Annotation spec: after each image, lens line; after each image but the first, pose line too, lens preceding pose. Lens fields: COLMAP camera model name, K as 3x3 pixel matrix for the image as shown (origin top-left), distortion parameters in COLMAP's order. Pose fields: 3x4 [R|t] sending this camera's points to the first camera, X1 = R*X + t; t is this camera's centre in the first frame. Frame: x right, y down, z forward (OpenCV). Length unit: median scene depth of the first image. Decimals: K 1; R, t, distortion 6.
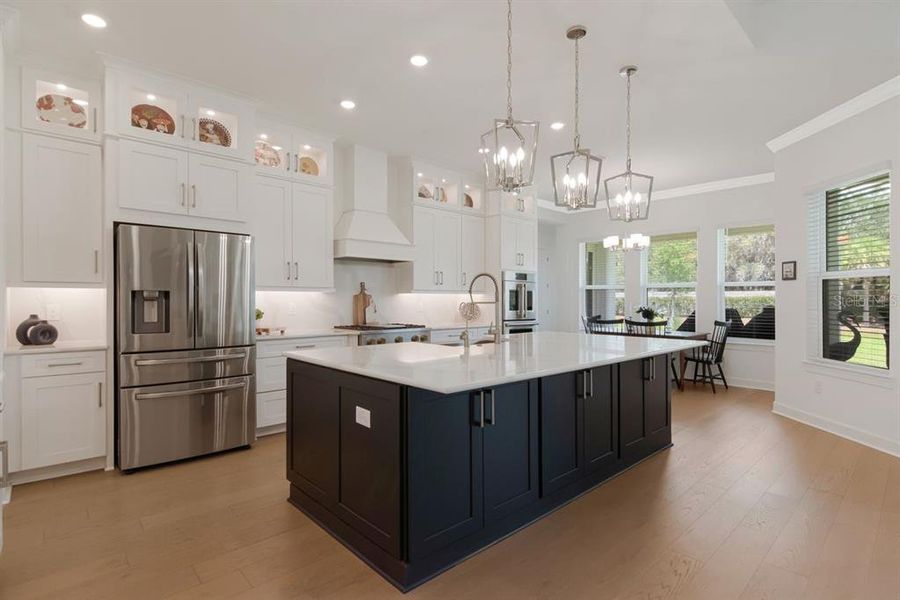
lens RADIAL K [[445.6, 0, 455.3], [0, 445.6, 298.8], [0, 0, 1]] dist [-0.002103, -0.002582]
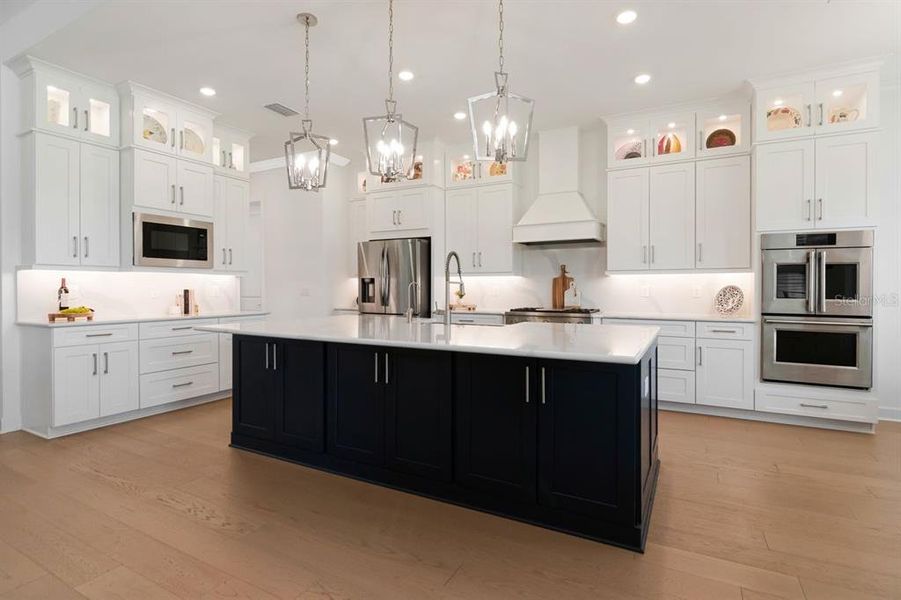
lens RADIAL K [[446.1, 0, 448.2], [0, 446.1, 291.2], [0, 0, 1]] dist [-0.002103, -0.002582]
pose [[0.310294, 0.004574, -0.950630, 0.649590], [0.001591, 0.999985, 0.005331, 0.014887], [0.950639, -0.003167, 0.310282, 0.452239]]
